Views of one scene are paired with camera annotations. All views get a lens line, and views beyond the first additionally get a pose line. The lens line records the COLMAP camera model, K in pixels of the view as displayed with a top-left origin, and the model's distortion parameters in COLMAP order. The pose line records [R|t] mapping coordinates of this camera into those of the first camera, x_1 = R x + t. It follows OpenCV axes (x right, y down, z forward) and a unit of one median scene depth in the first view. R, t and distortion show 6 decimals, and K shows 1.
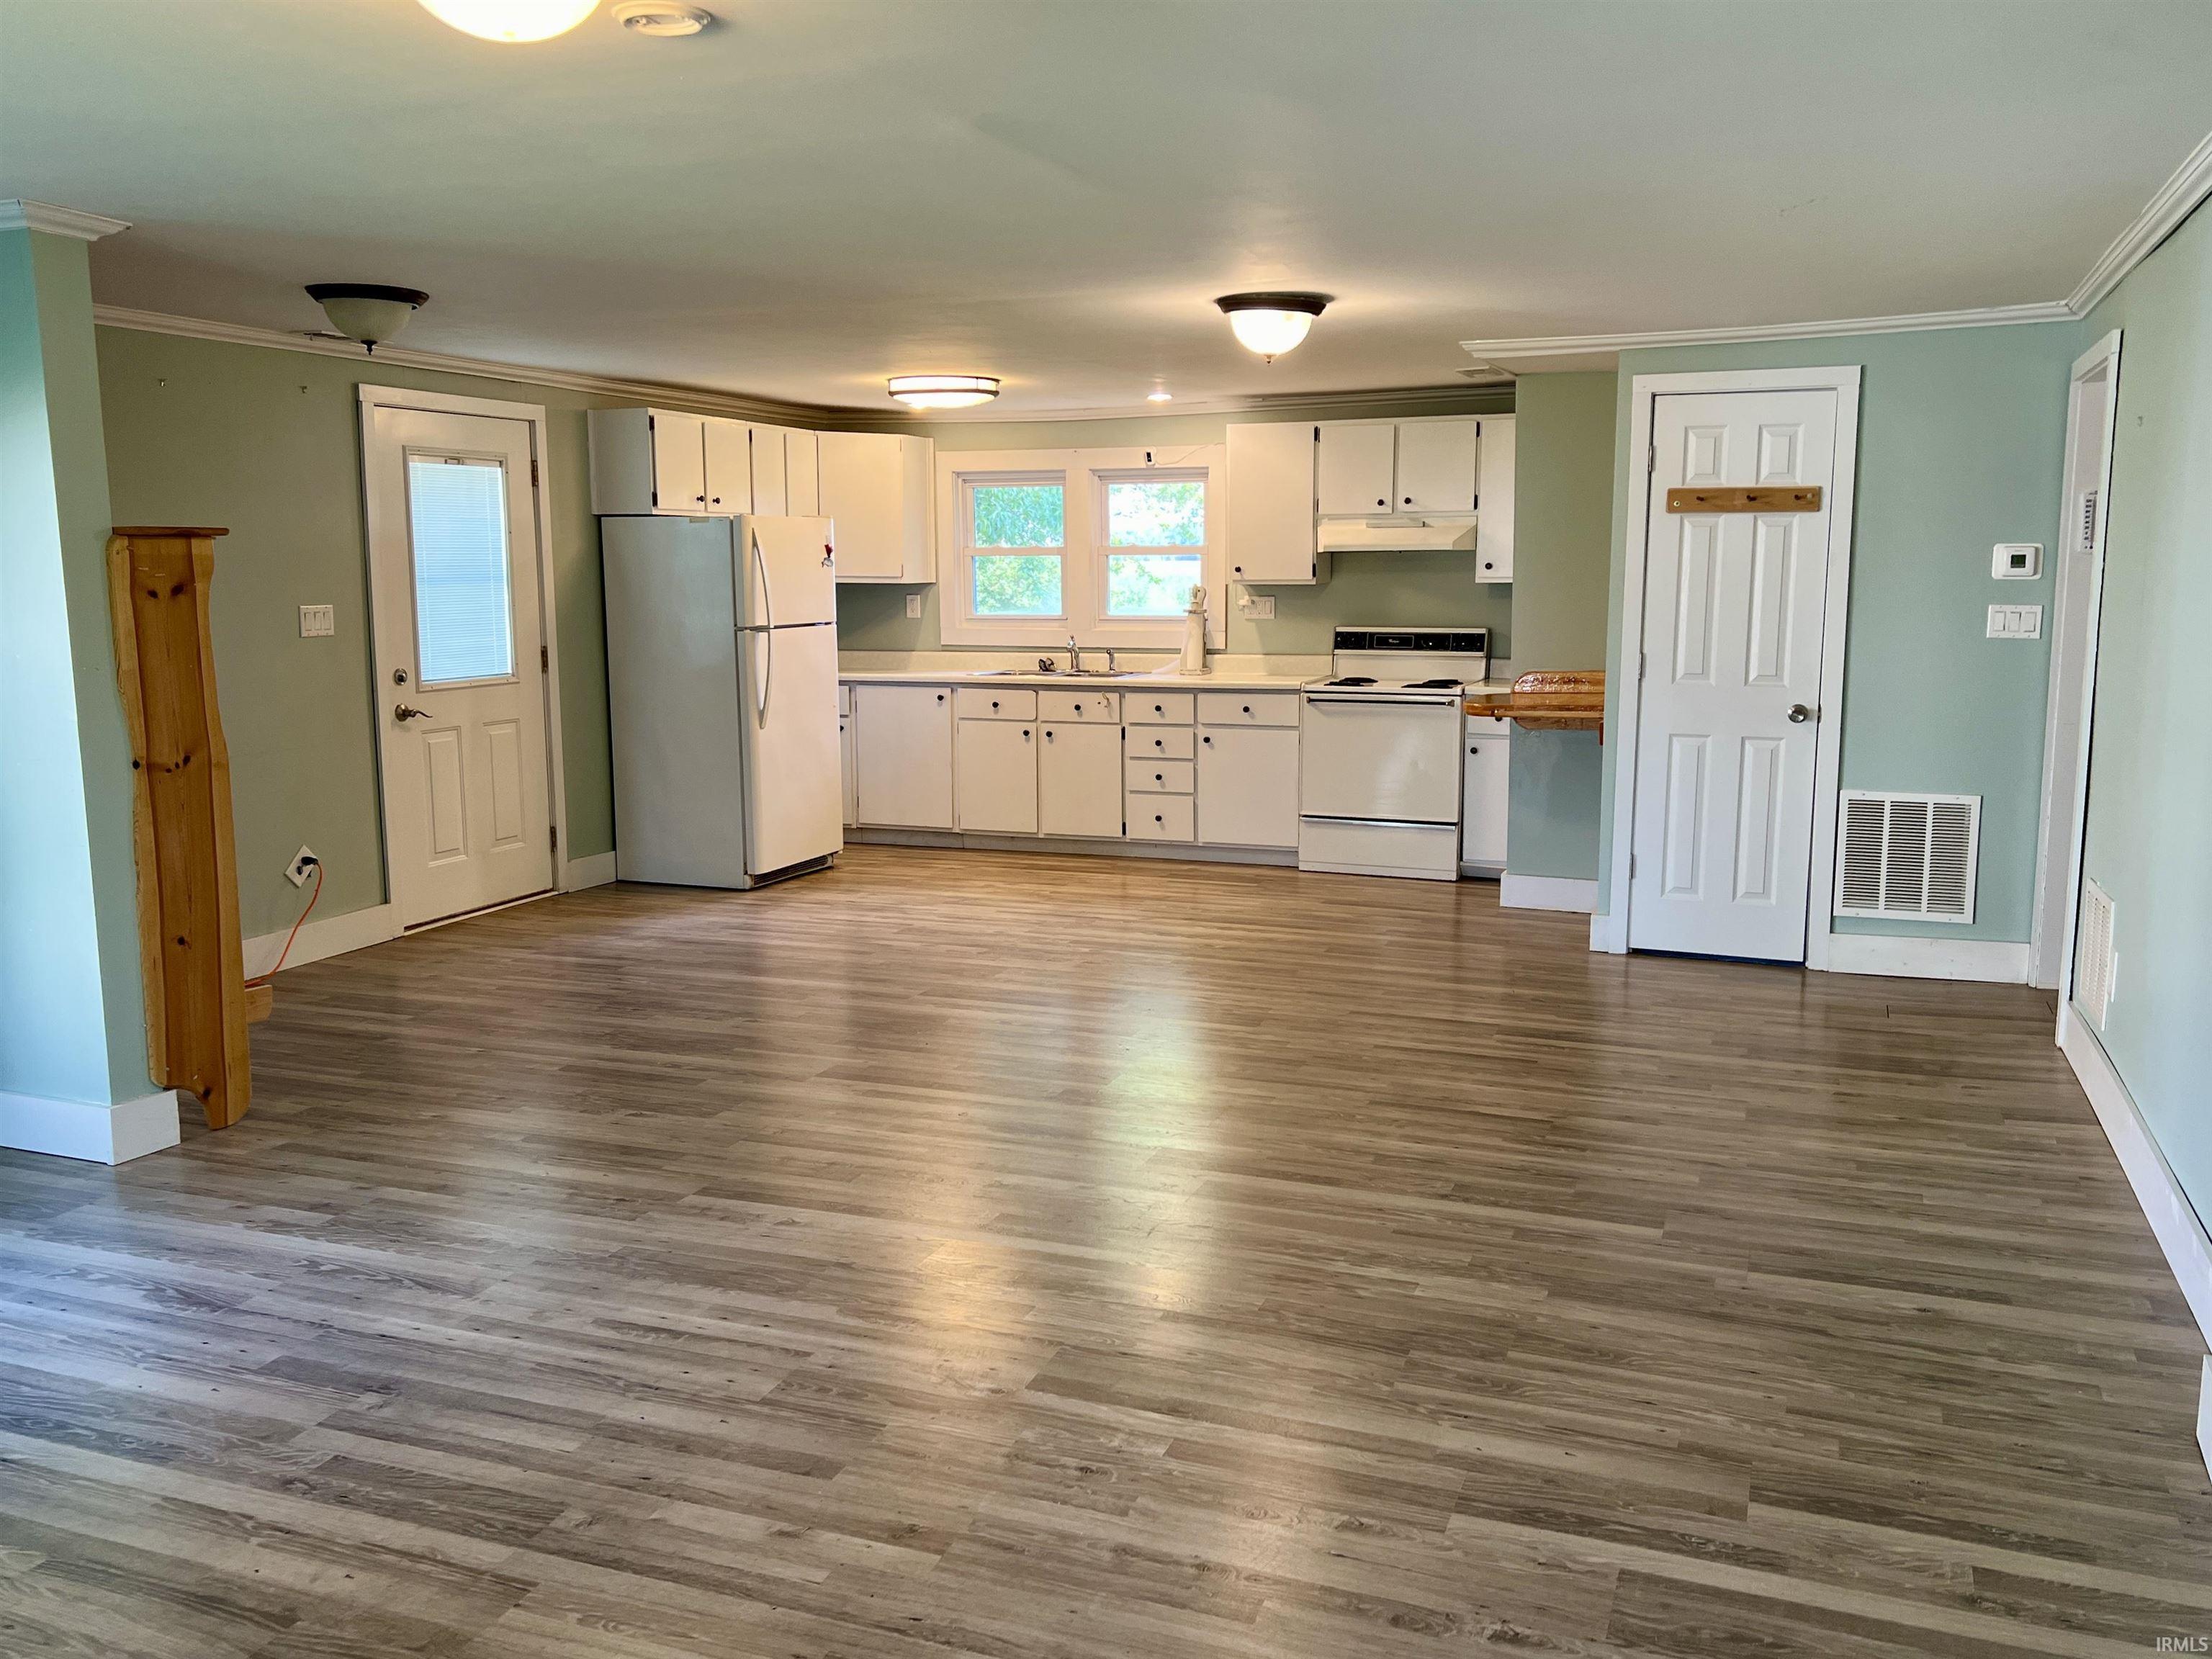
lens RADIAL K [[1868.3, 0, 1107.1], [0, 1868.3, 826.1], [0, 0, 1]] dist [0.007185, 0.001435]
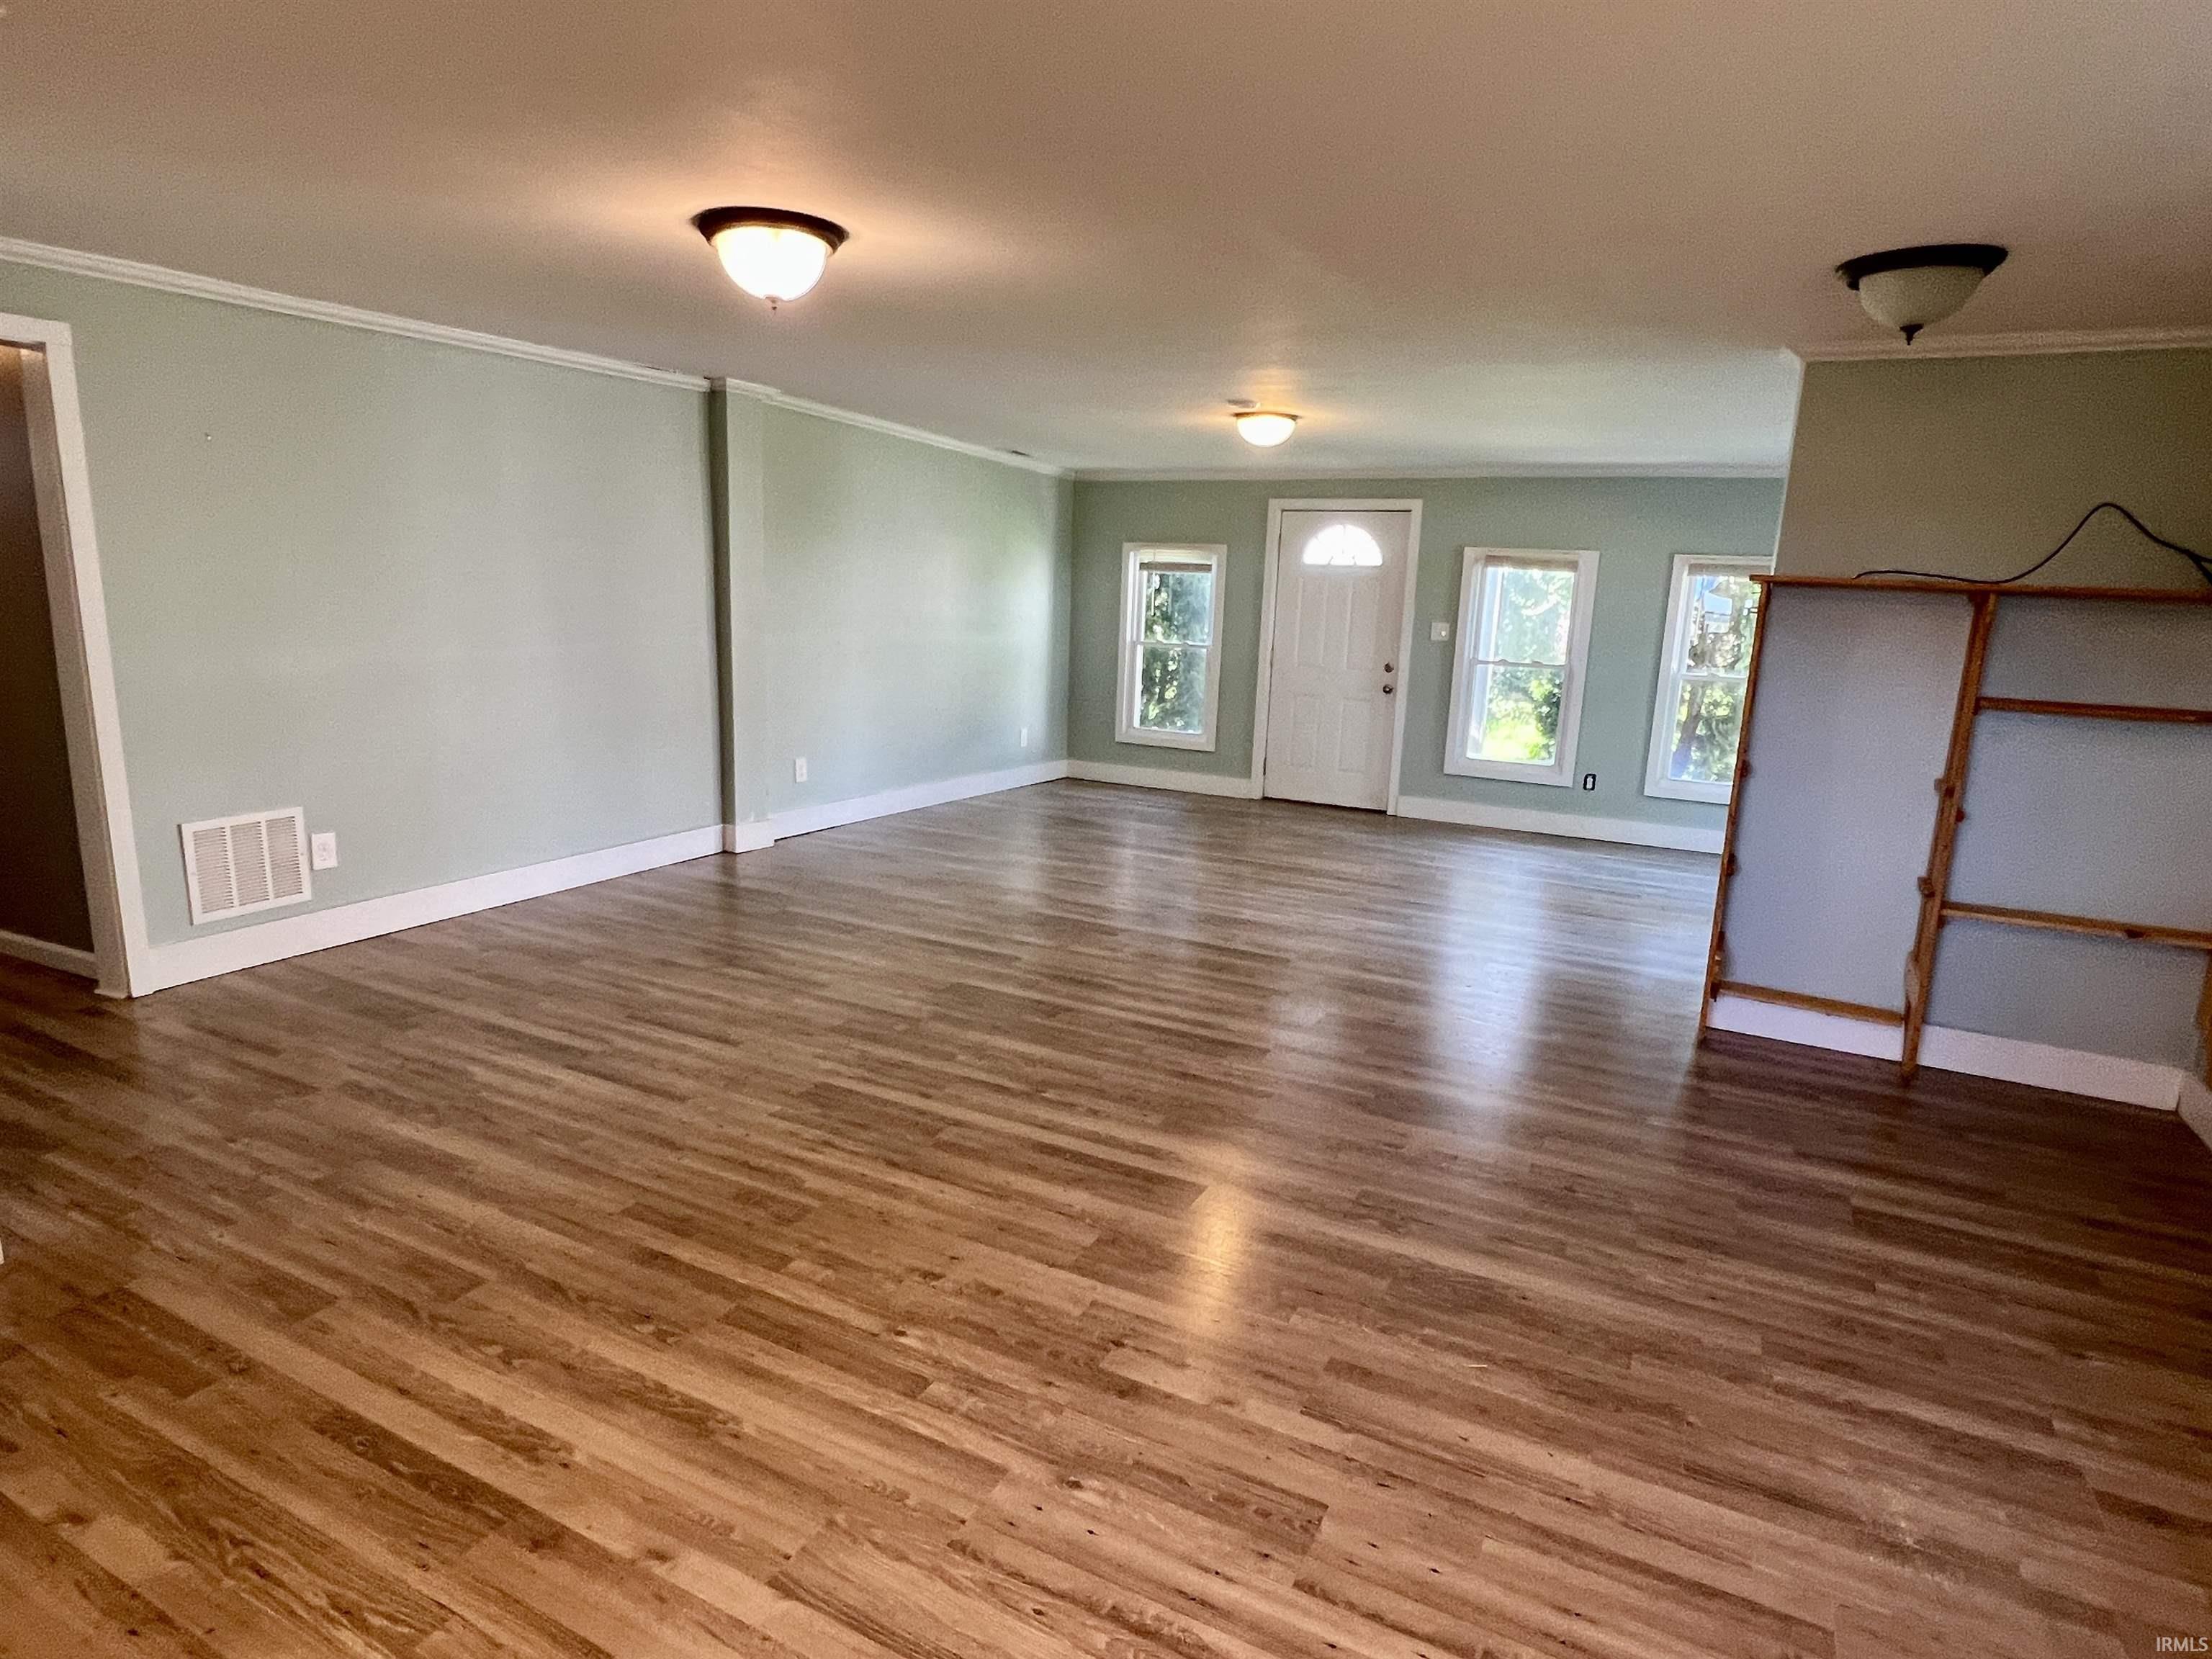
lens RADIAL K [[1255.2, 0, 1109.2], [0, 1255.2, 830.6], [0, 0, 1]] dist [-0.005127, -0.000837]
pose [[-0.992104, -0.071779, 0.102845, -0.148400], [-0.029741, 0.931284, 0.363078, -0.295819], [-0.121839, 0.357152, -0.926066, 1.806322]]
